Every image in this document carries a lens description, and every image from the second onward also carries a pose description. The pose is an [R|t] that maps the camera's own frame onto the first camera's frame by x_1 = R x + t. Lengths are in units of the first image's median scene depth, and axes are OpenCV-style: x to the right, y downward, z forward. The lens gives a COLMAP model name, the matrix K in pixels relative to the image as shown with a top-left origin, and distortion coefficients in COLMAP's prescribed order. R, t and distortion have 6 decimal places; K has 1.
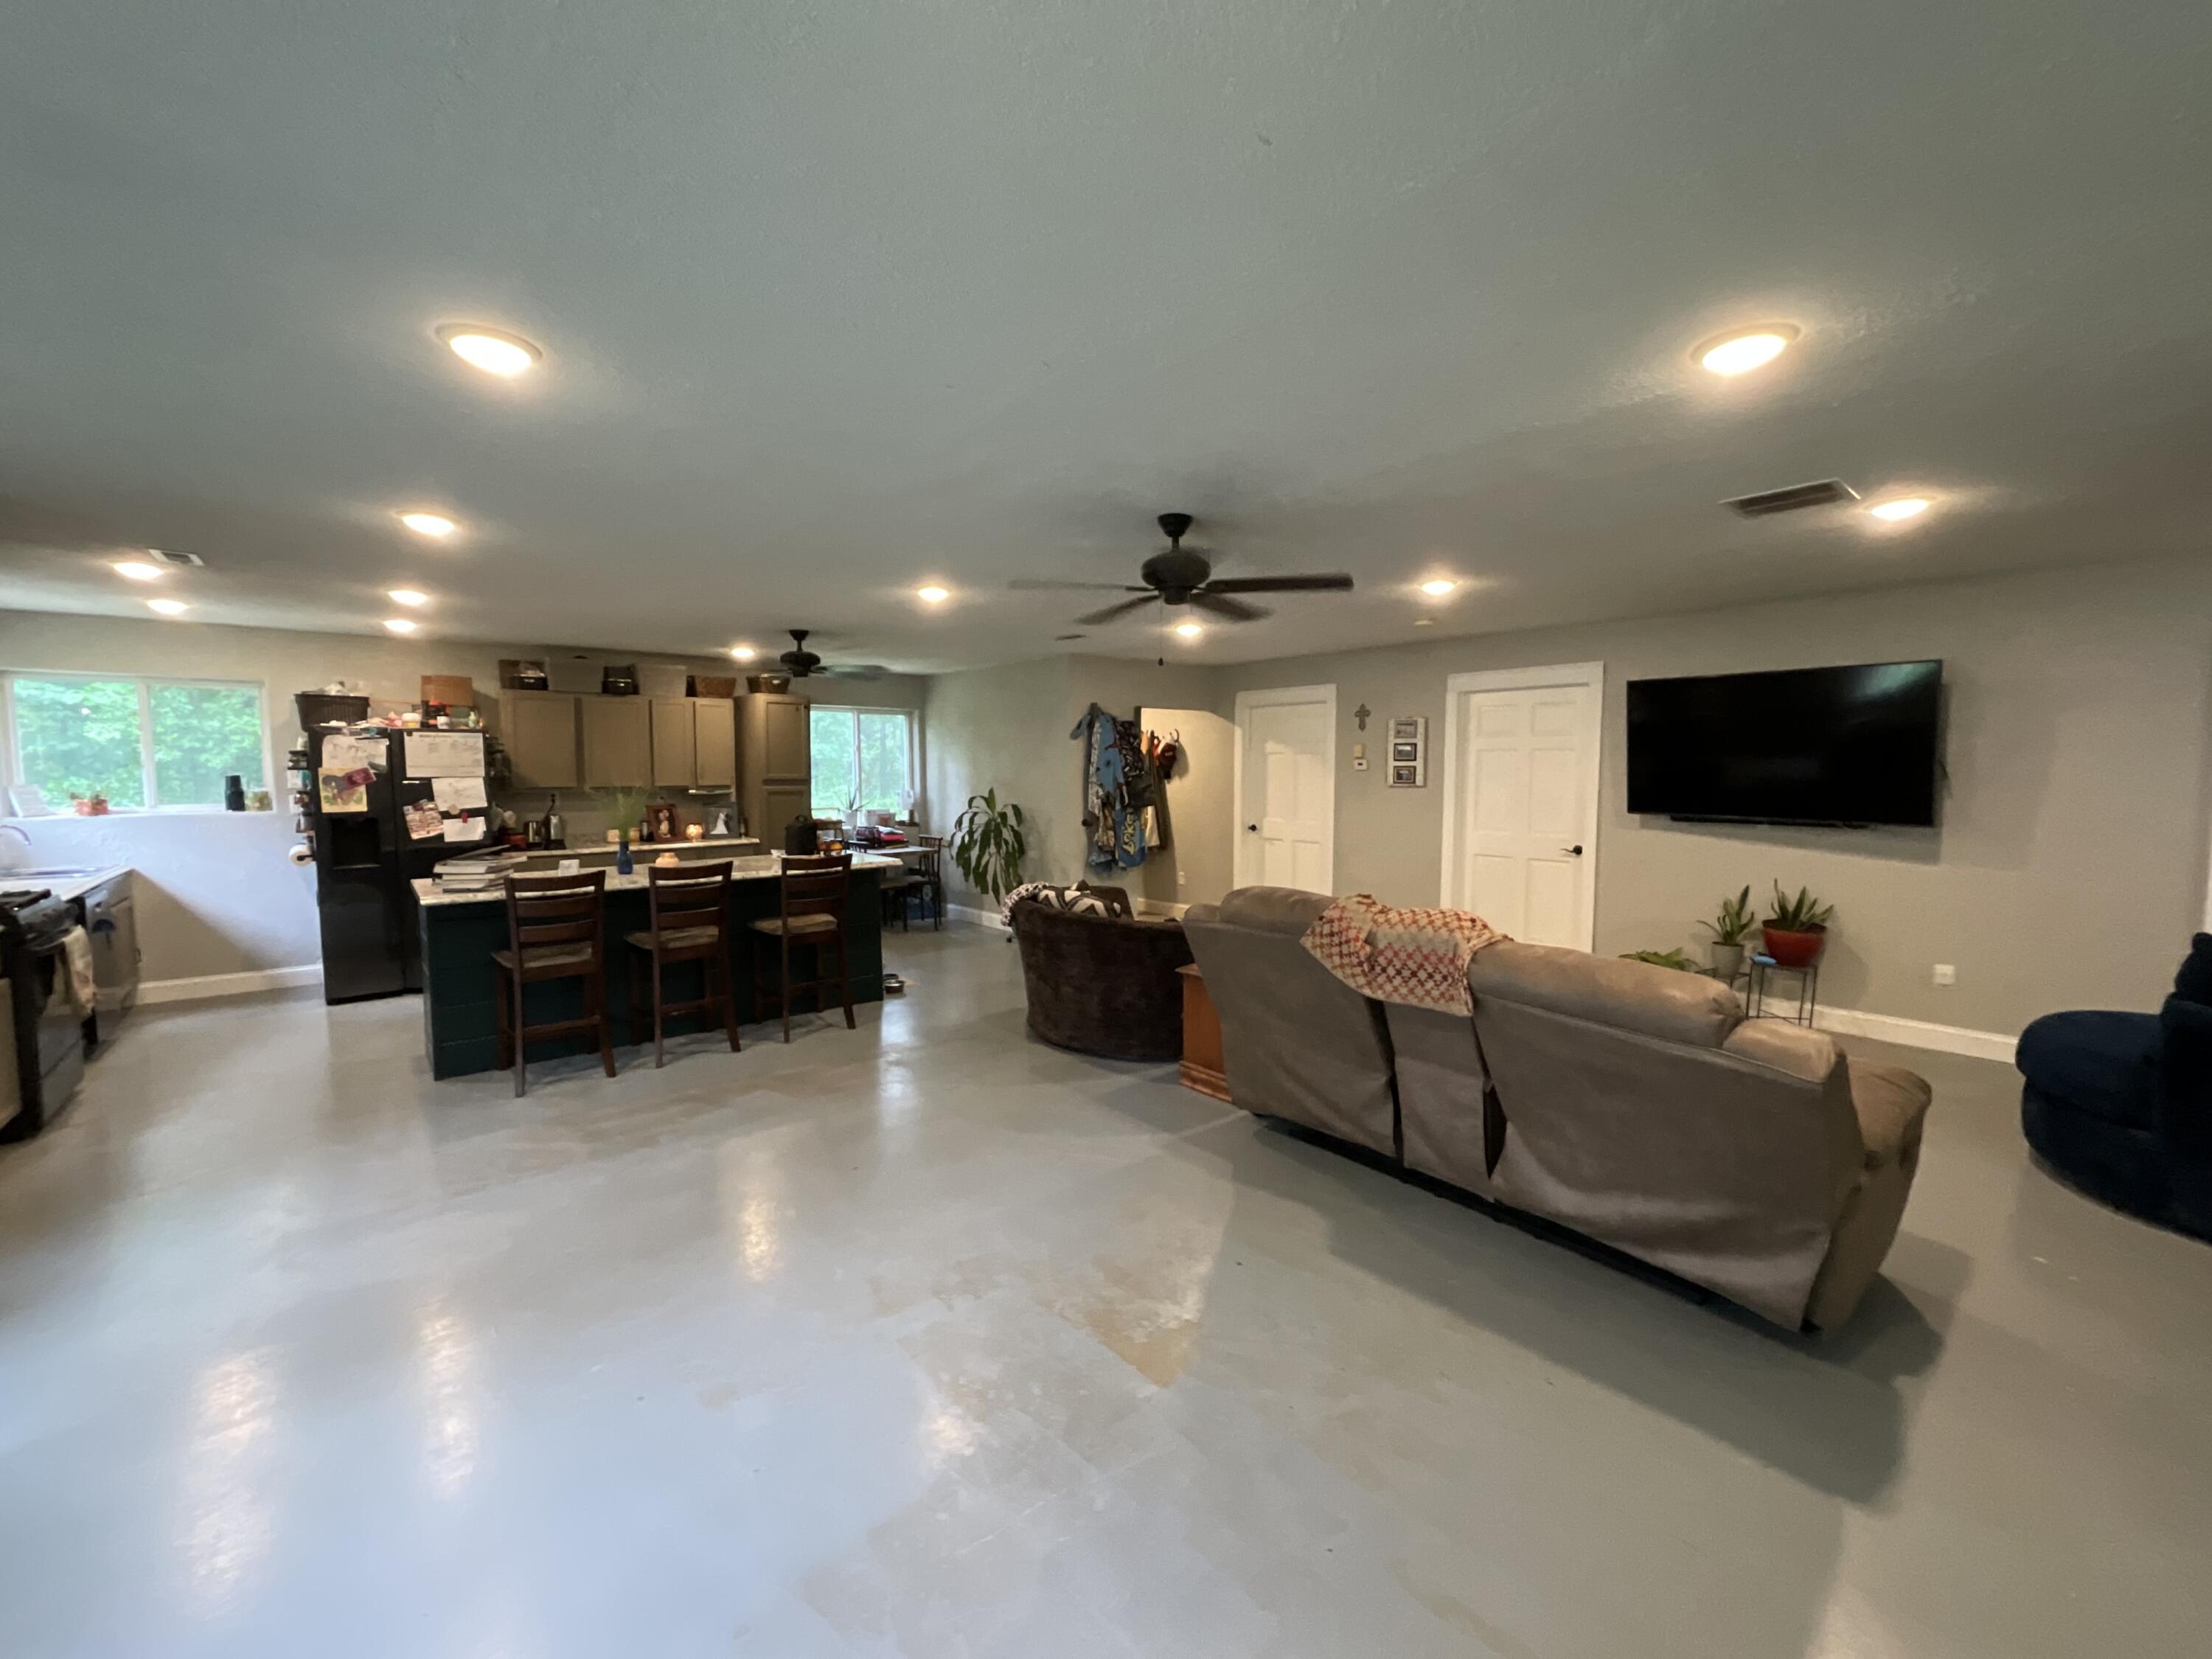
lens RADIAL K [[903.1, 0, 1109.1], [0, 903.1, 833.5], [0, 0, 1]] dist [0.003683, -0.002263]
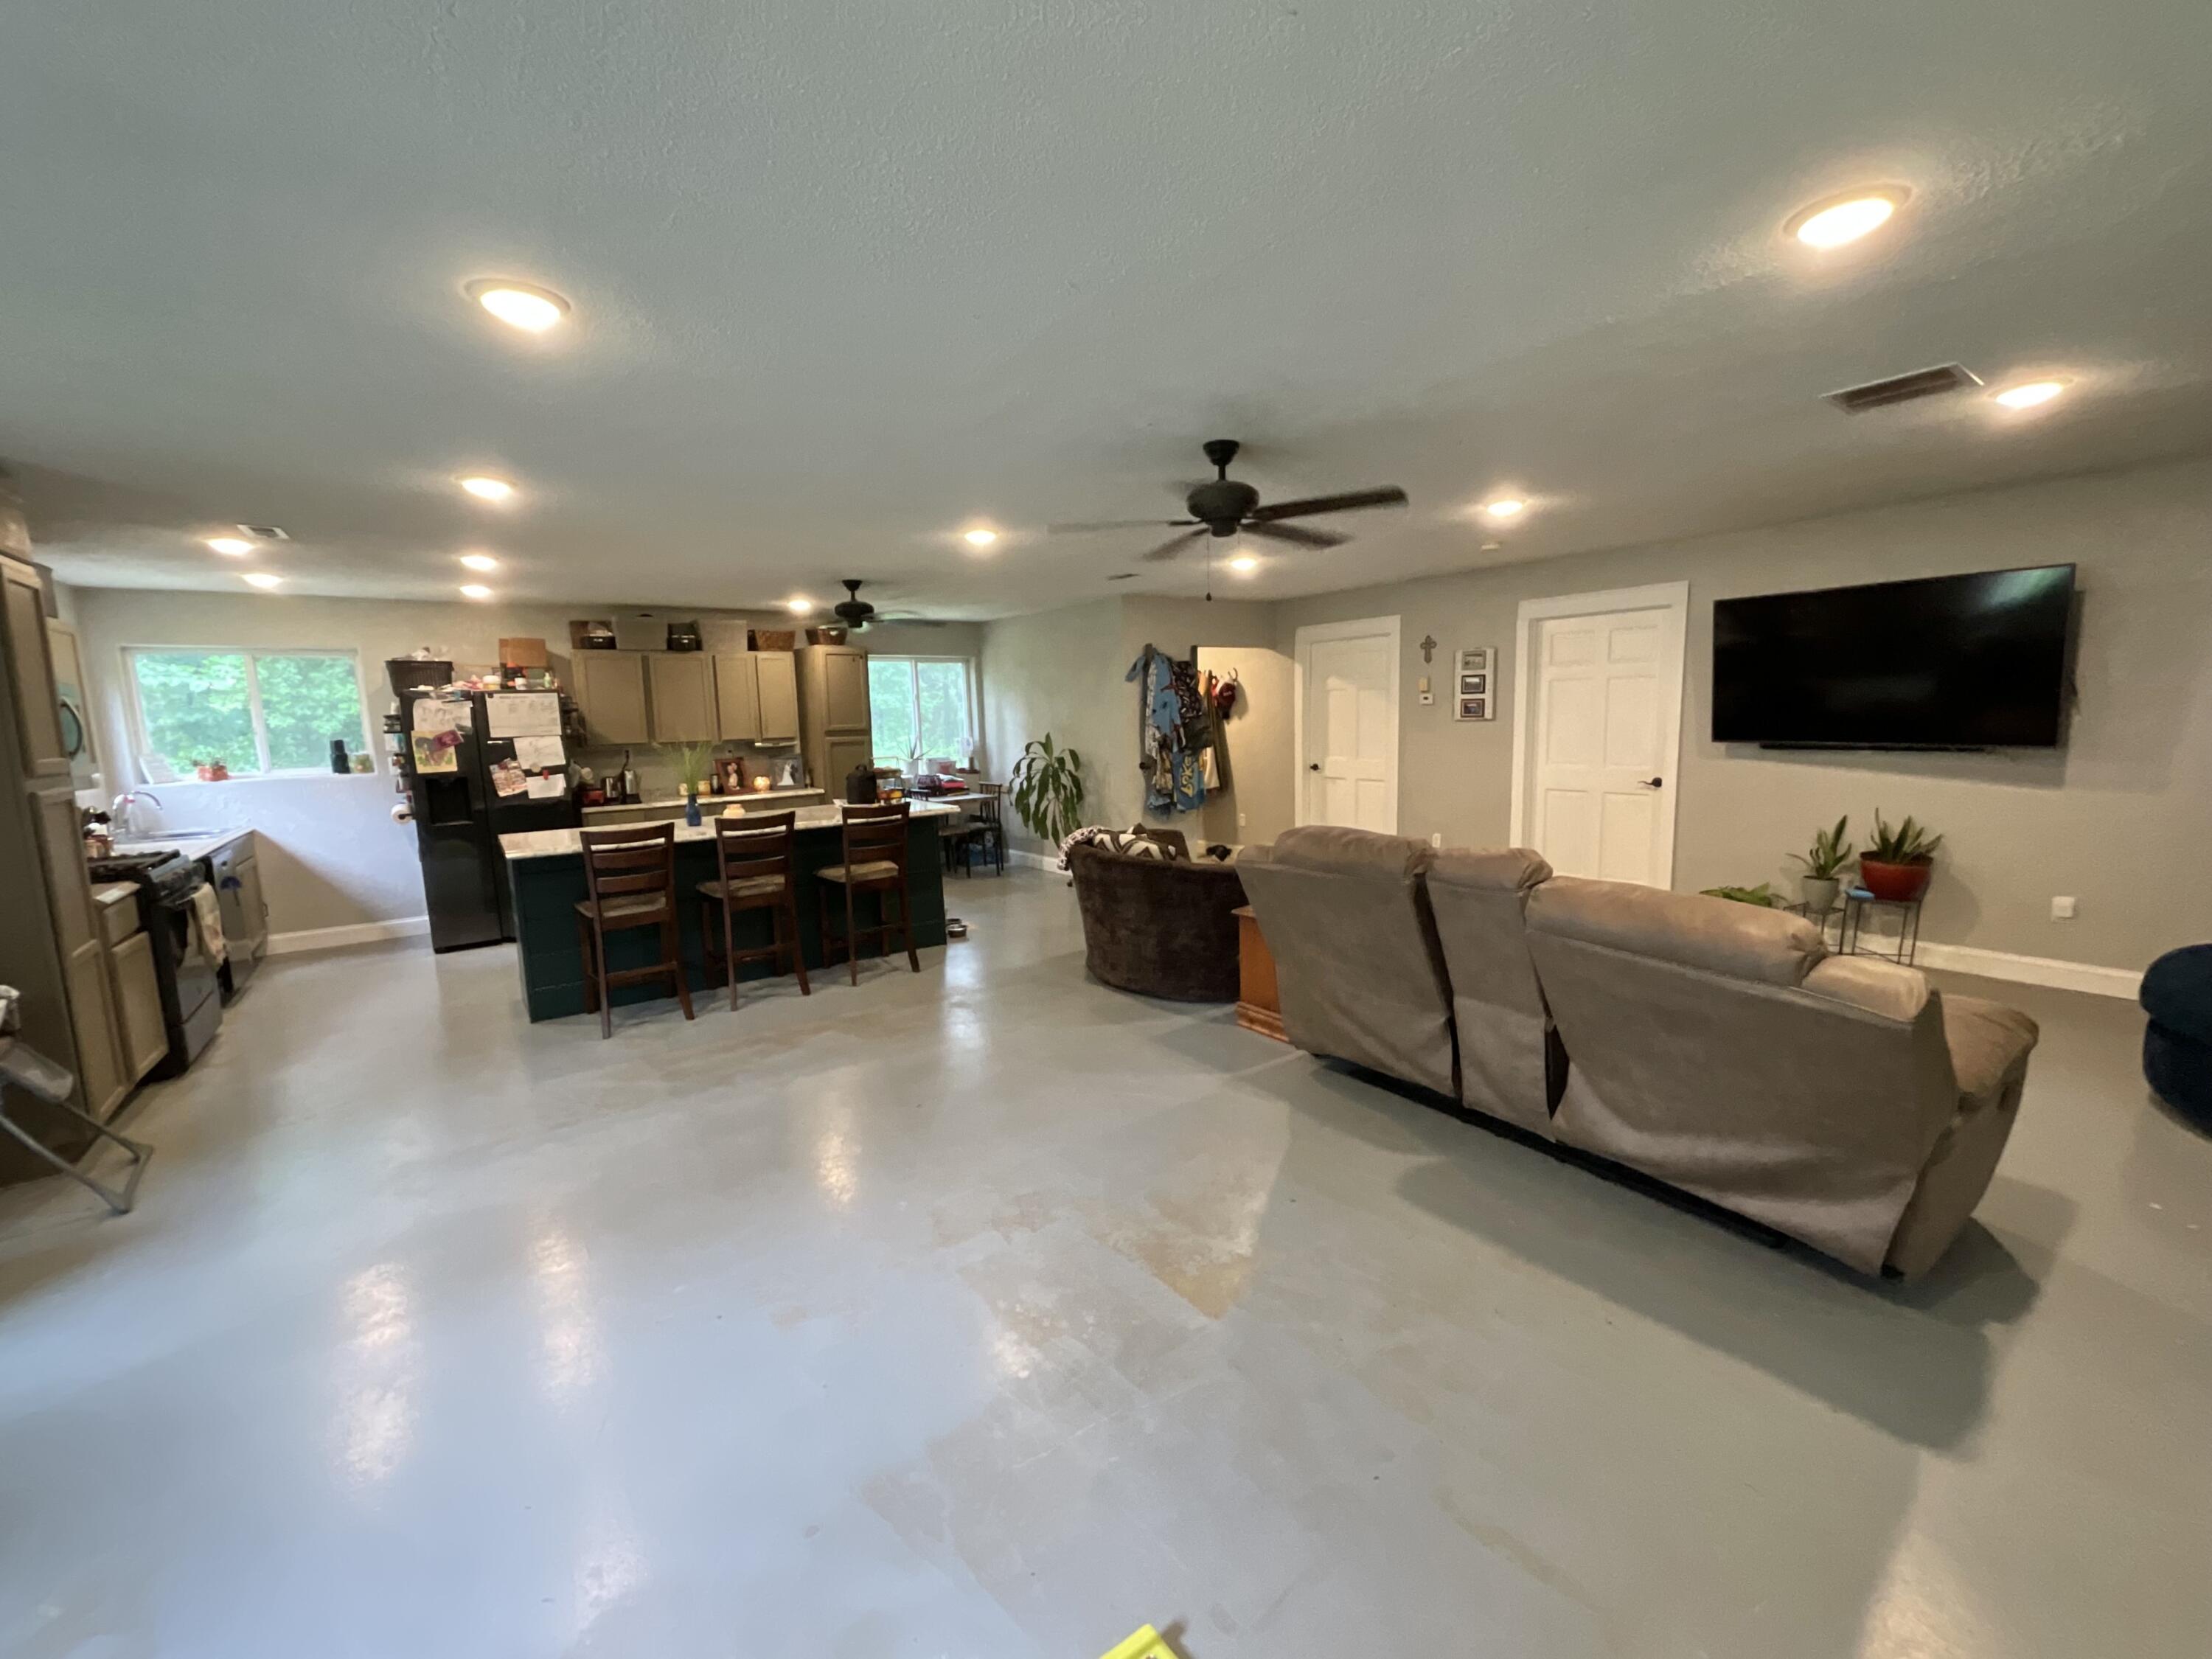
lens RADIAL K [[903.1, 0, 1107.6], [0, 903.1, 833.9], [0, 0, 1]] dist [0.003683, -0.002263]
pose [[0.997032, -0.018322, -0.074779, 0.010927], [0.022951, 0.997841, 0.061529, 0.001071], [0.073490, -0.063063, 0.995300, 0.005226]]
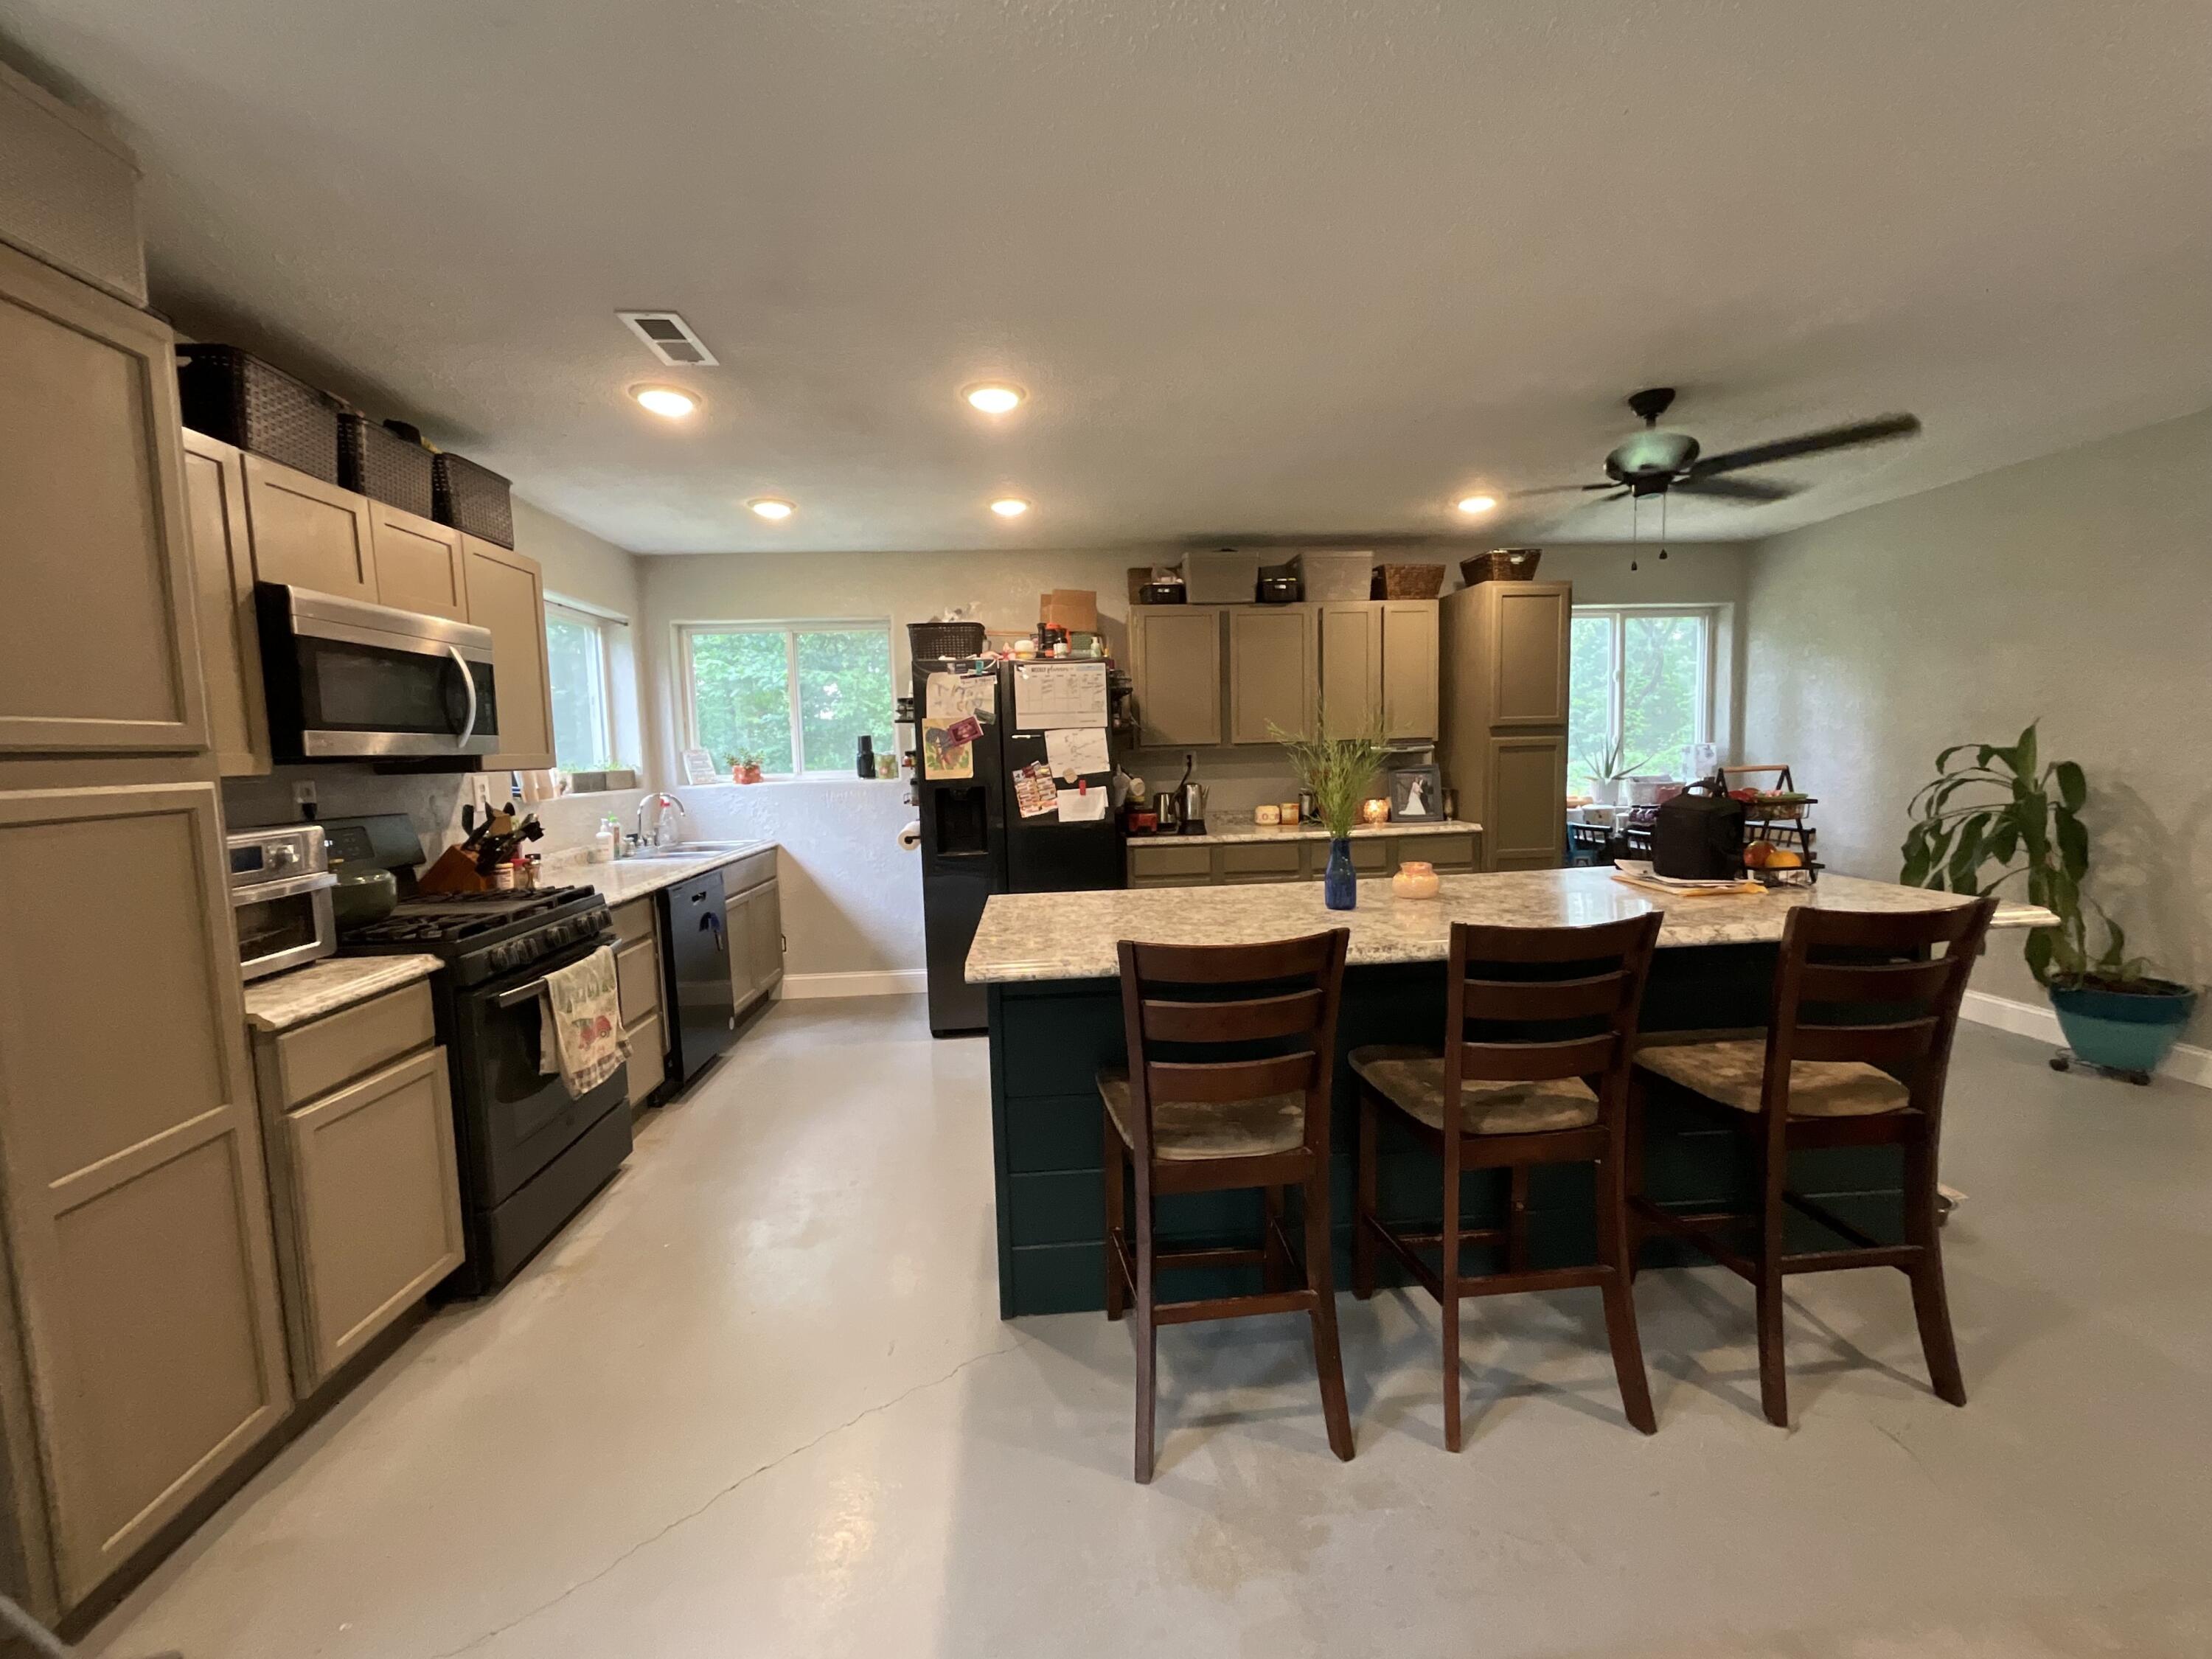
lens RADIAL K [[903.1, 0, 1102.7], [0, 903.1, 823.9], [0, 0, 1]] dist [0.003683, -0.002263]
pose [[0.810325, 0.027175, -0.585350, -0.318699], [-0.015541, 0.999569, 0.024891, -0.007627], [0.585774, -0.011073, 0.810399, 0.483425]]
